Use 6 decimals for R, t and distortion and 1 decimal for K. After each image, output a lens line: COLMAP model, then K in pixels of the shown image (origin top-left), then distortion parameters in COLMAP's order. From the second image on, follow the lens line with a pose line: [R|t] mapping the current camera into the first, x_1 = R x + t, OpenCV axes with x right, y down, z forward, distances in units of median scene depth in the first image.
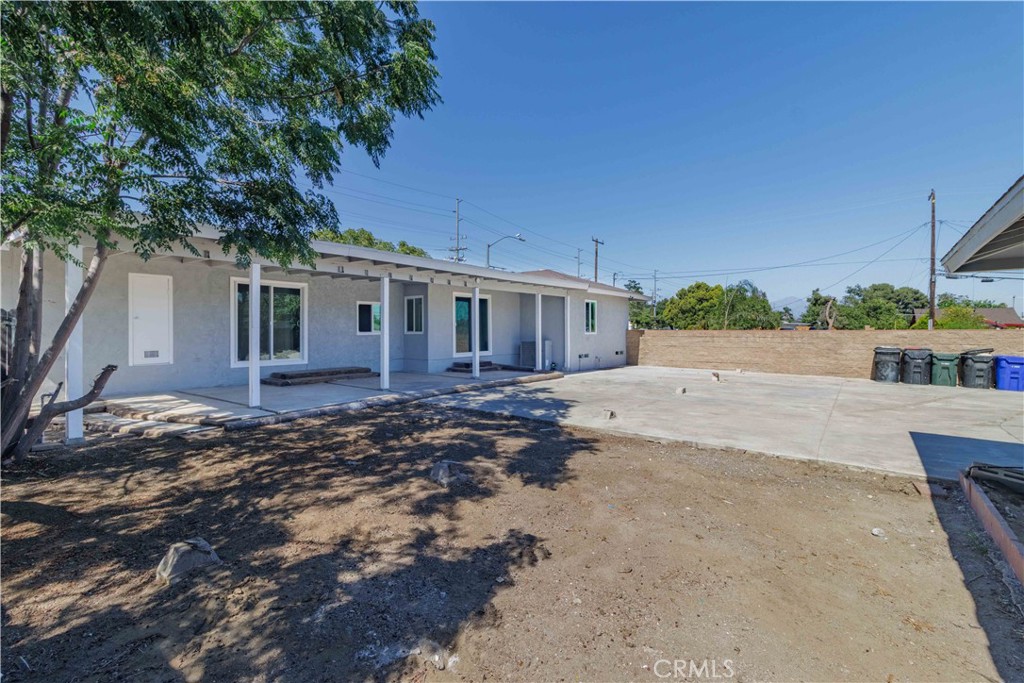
lens RADIAL K [[477.2, 0, 509.6], [0, 477.2, 331.9], [0, 0, 1]] dist [0.002459, 0.002877]
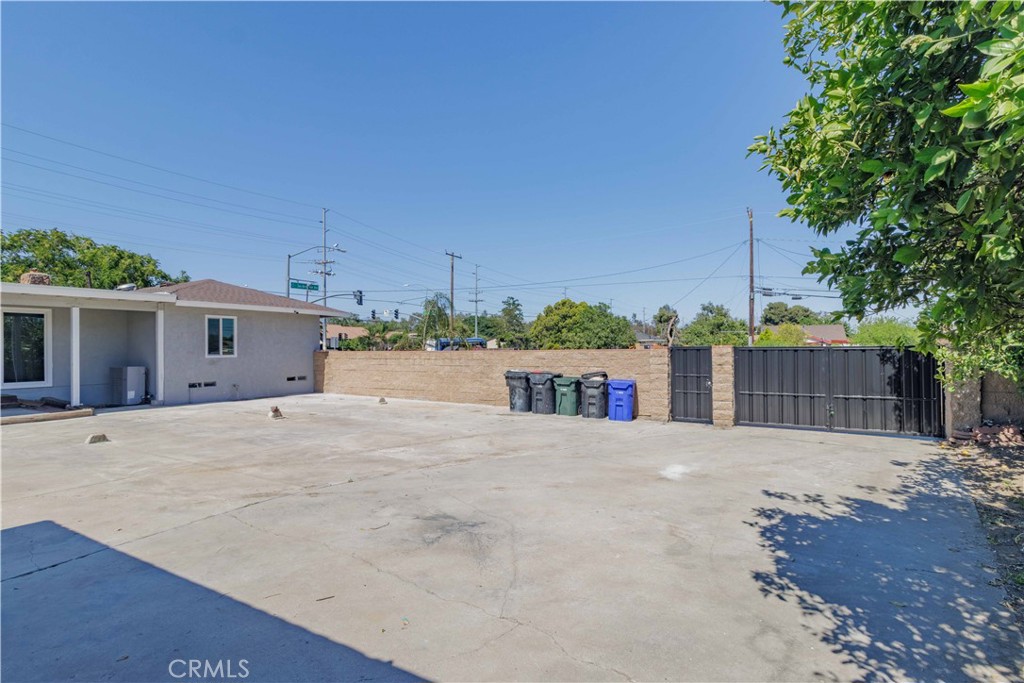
lens RADIAL K [[477.2, 0, 517.3], [0, 477.2, 344.0], [0, 0, 1]] dist [0.002459, 0.002877]
pose [[0.992684, -0.006366, 0.120576, 0.566159], [0.007701, 0.999914, -0.010610, -0.005358], [-0.120498, 0.011460, 0.992647, 0.124461]]
